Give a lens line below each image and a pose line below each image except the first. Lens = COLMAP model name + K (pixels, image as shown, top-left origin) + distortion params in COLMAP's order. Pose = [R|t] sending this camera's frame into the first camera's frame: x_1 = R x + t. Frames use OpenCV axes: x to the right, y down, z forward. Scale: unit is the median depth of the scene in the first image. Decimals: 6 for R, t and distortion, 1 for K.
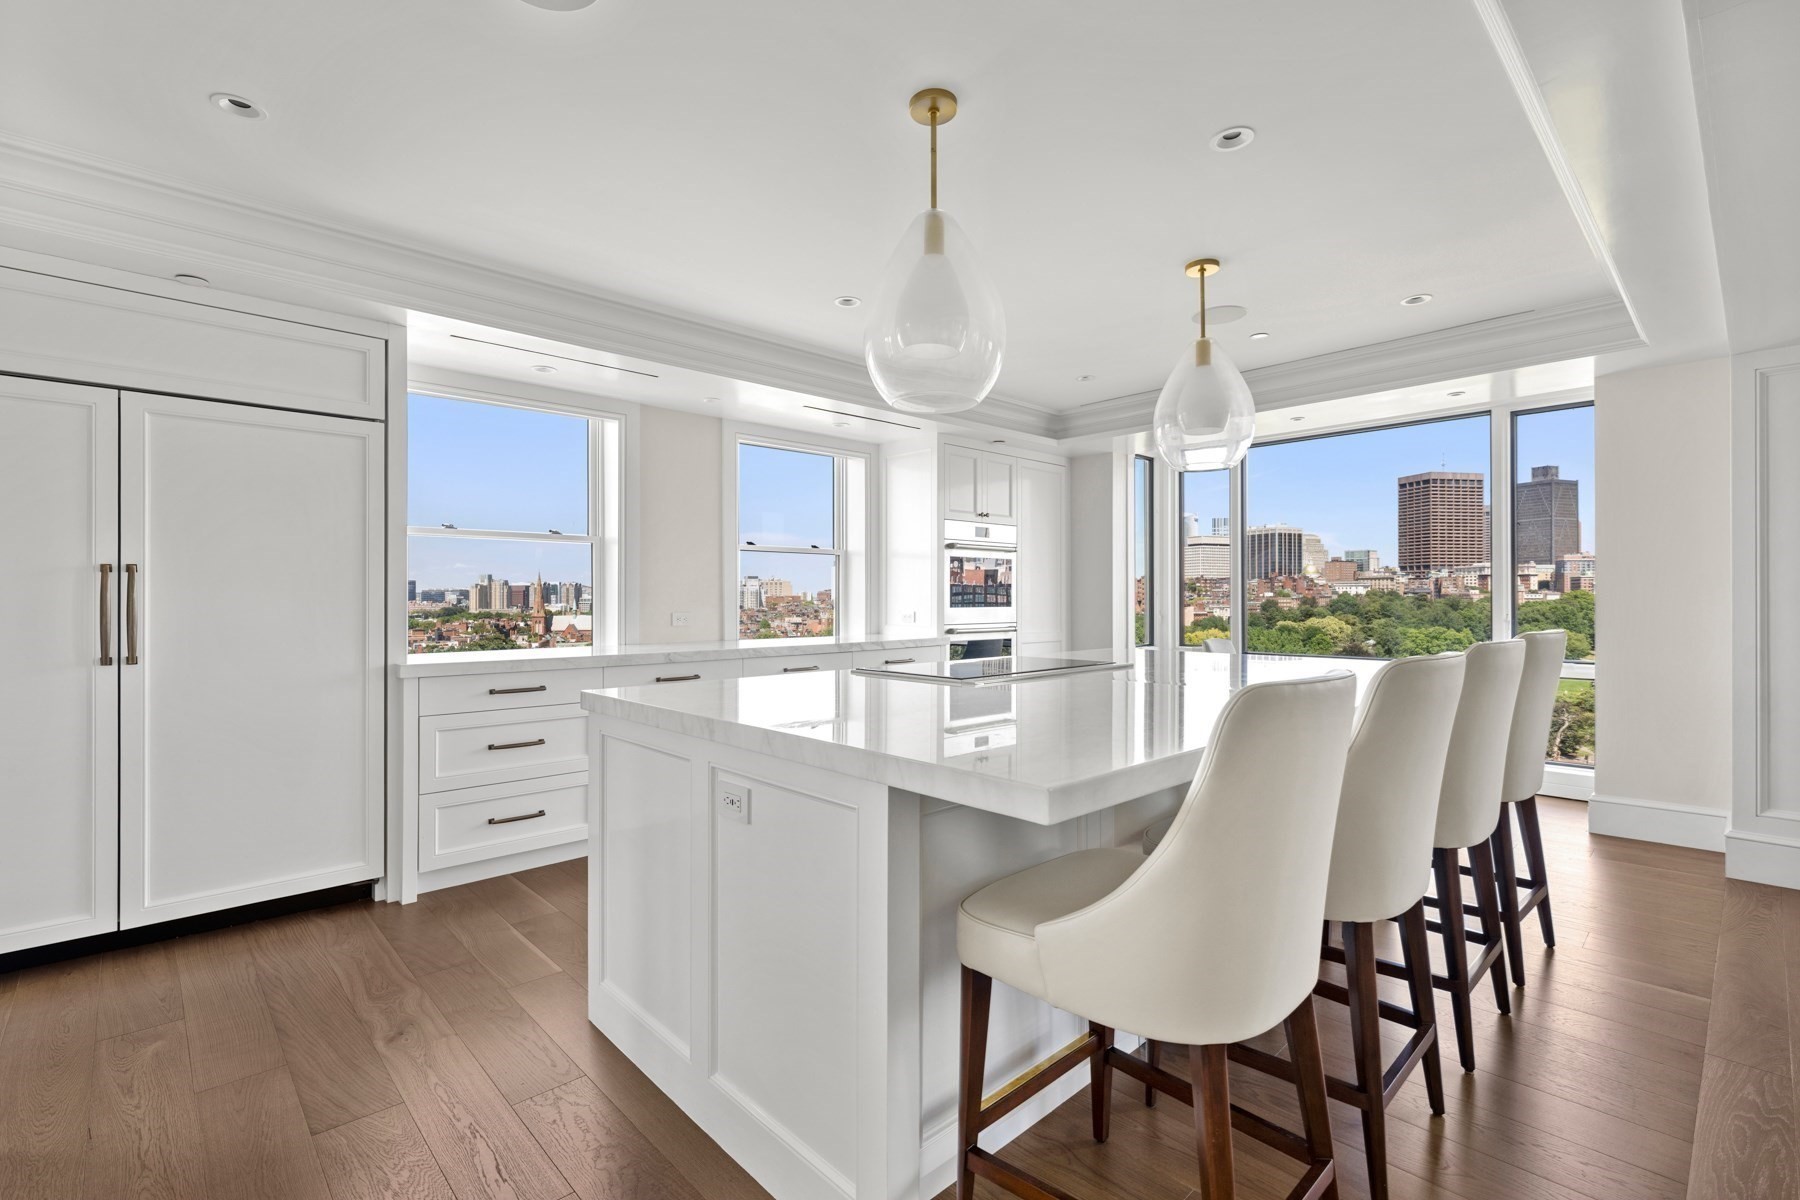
lens RADIAL K [[804.5, 0, 893.3], [0, 804.5, 596.9], [0, 0, 1]] dist [0.000728, 0.000087]
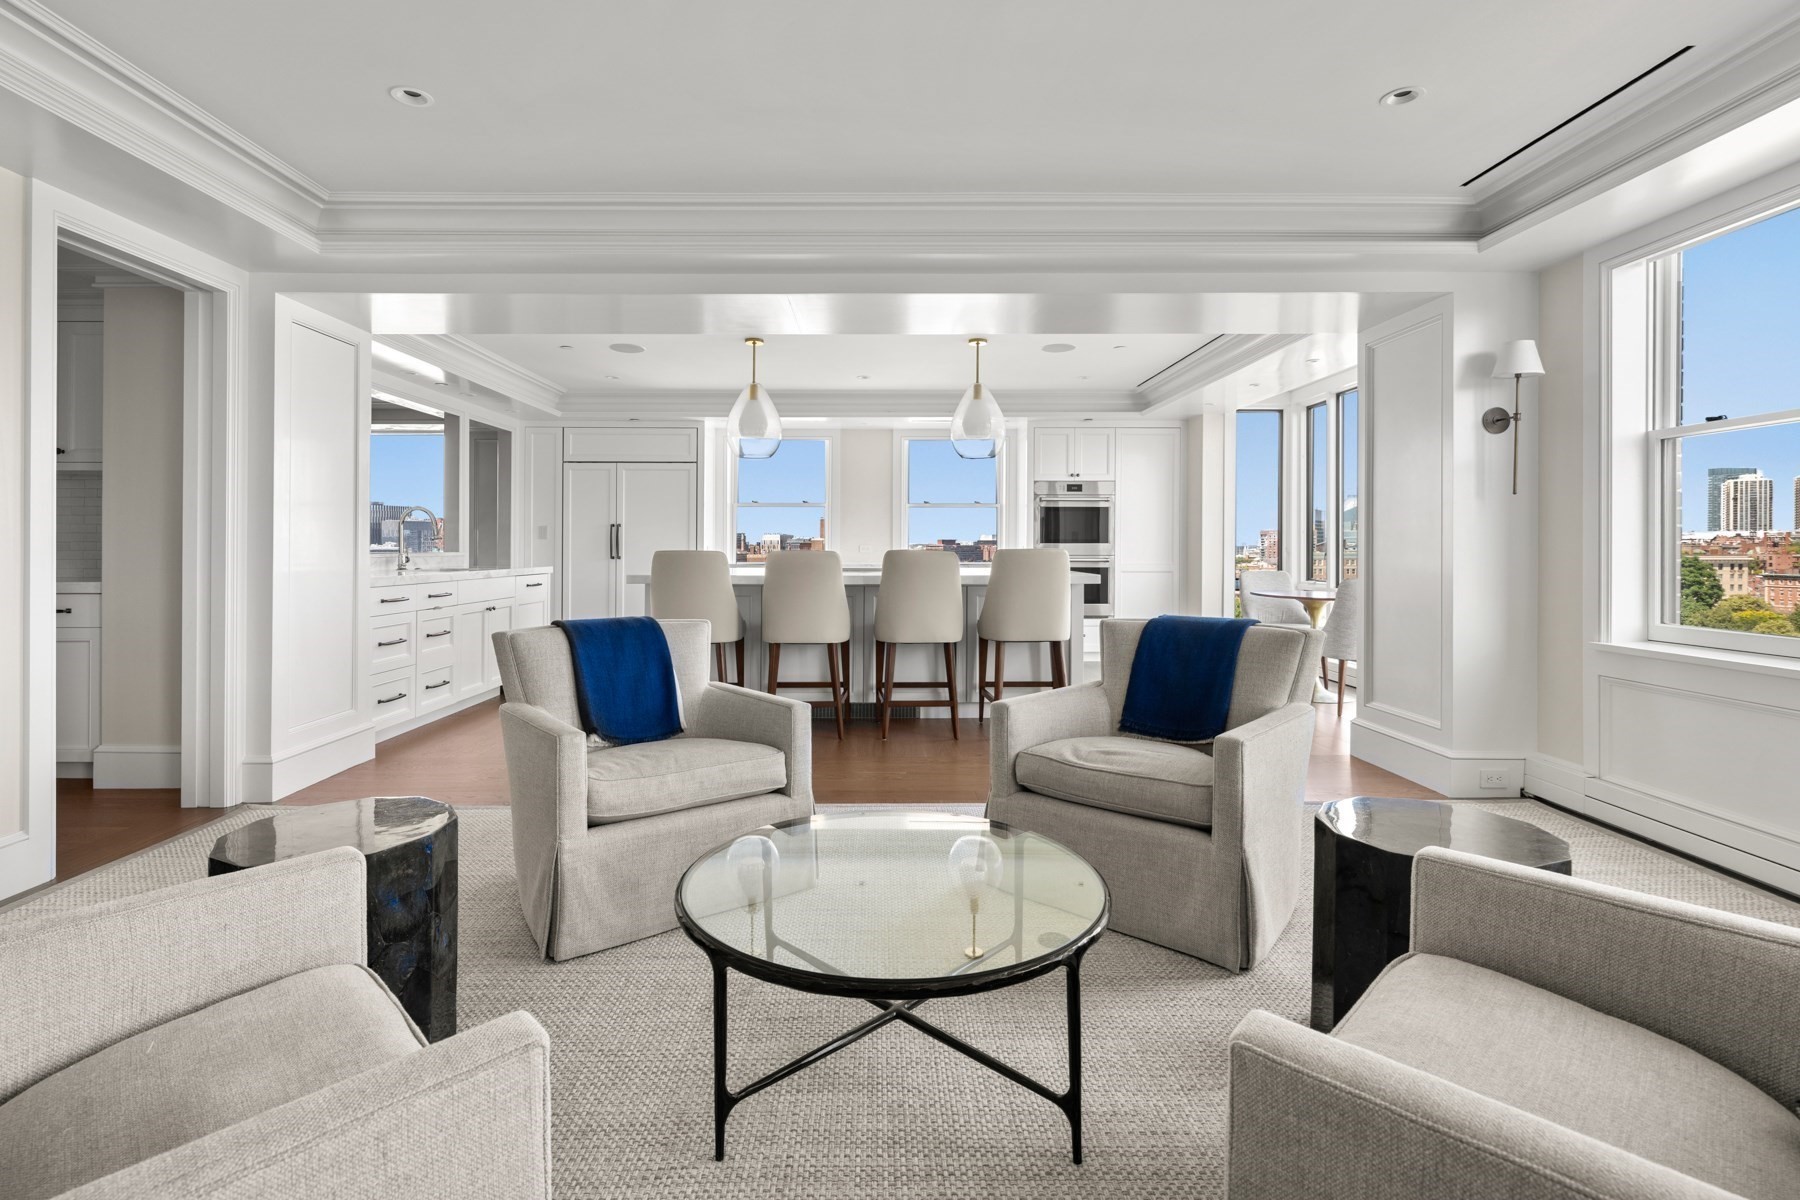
lens RADIAL K [[852.6, 0, 877.5], [0, 852.6, 548.0], [0, 0, 1]] dist [-0.000489, -0.000009]
pose [[0.735959, 0.003074, -0.677019, 0.828633], [-0.000489, 0.999992, 0.004009, 0.015727], [0.677026, -0.002620, 0.735955, -0.282534]]
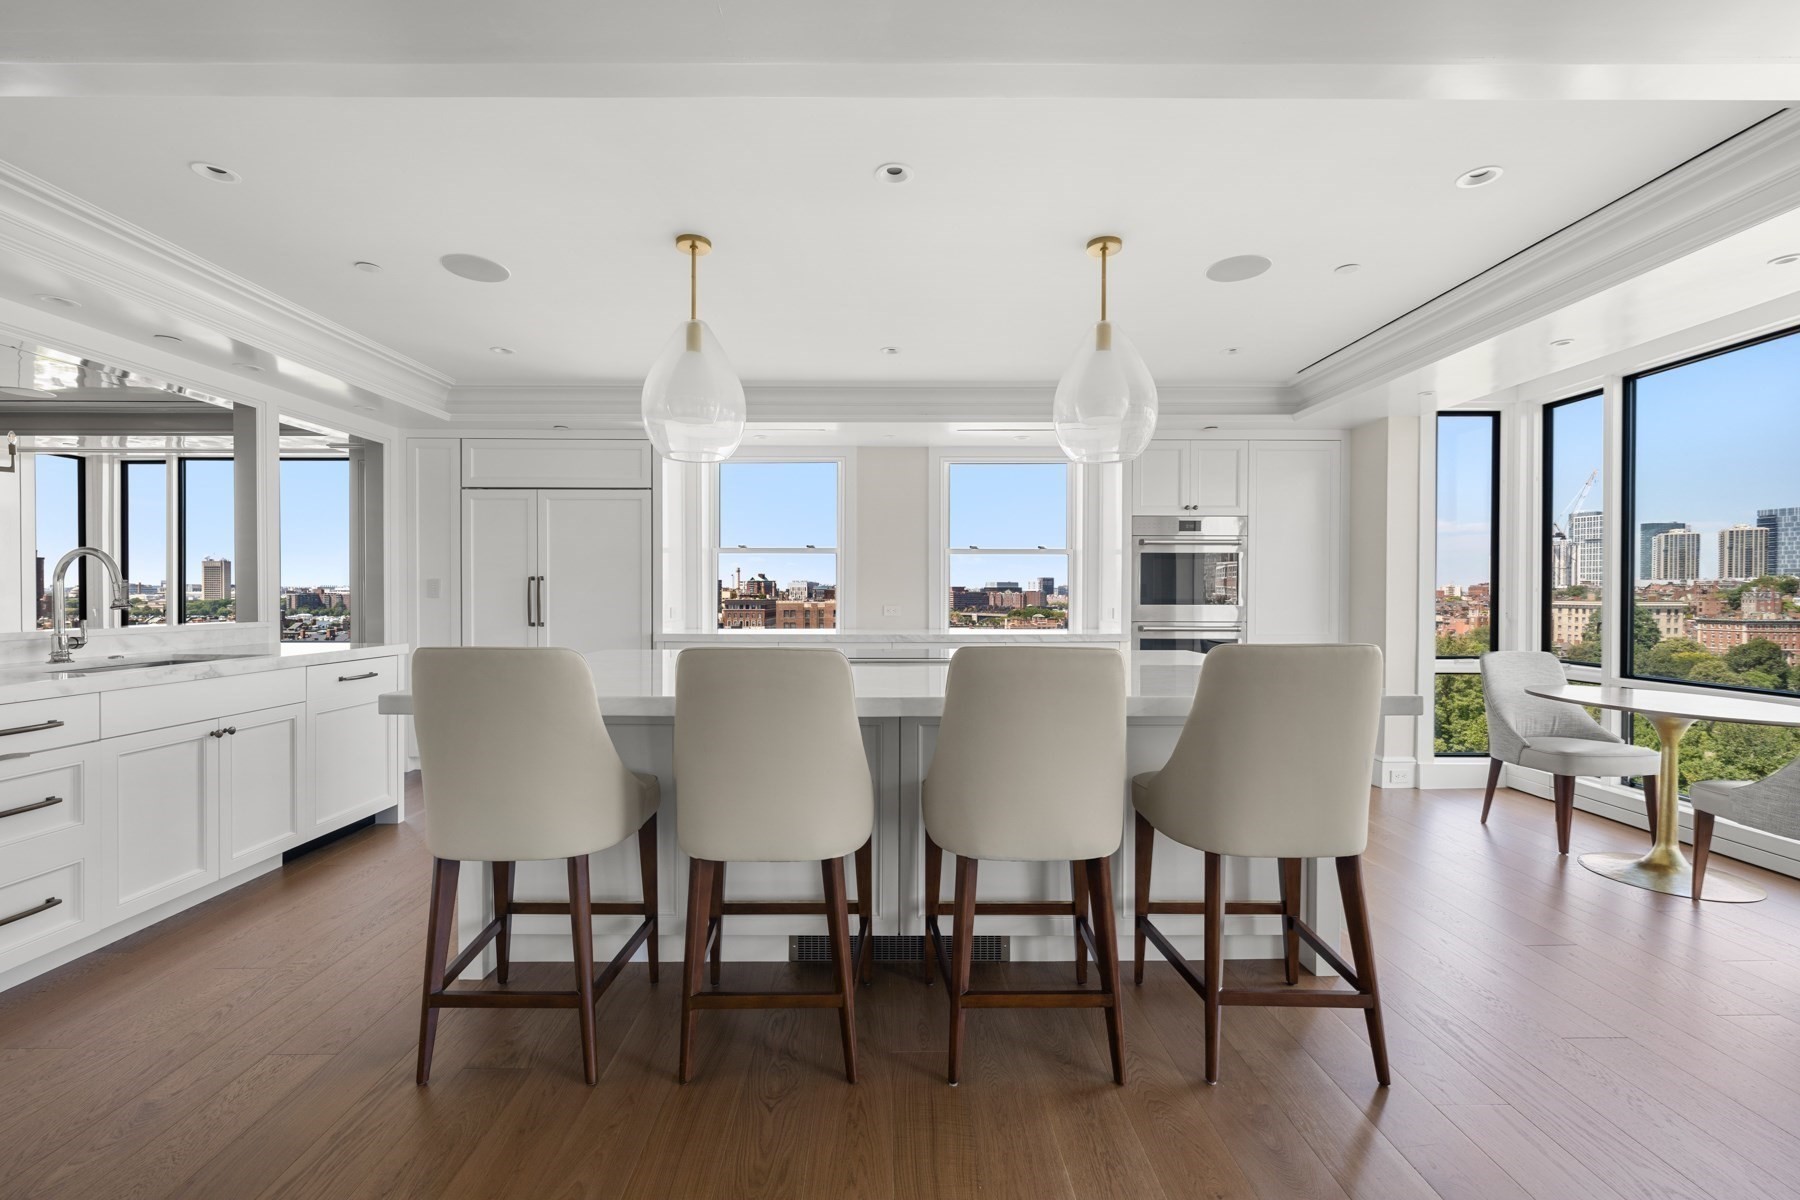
lens RADIAL K [[761.8, 0, 895.1], [0, 761.8, 599.7], [0, 0, 1]] dist [0.001013, 0.000341]
pose [[0.736689, 0.008302, -0.676181, 0.457725], [-0.001025, 0.999937, 0.011160, -0.001947], [0.676231, -0.007529, 0.736651, 0.093597]]
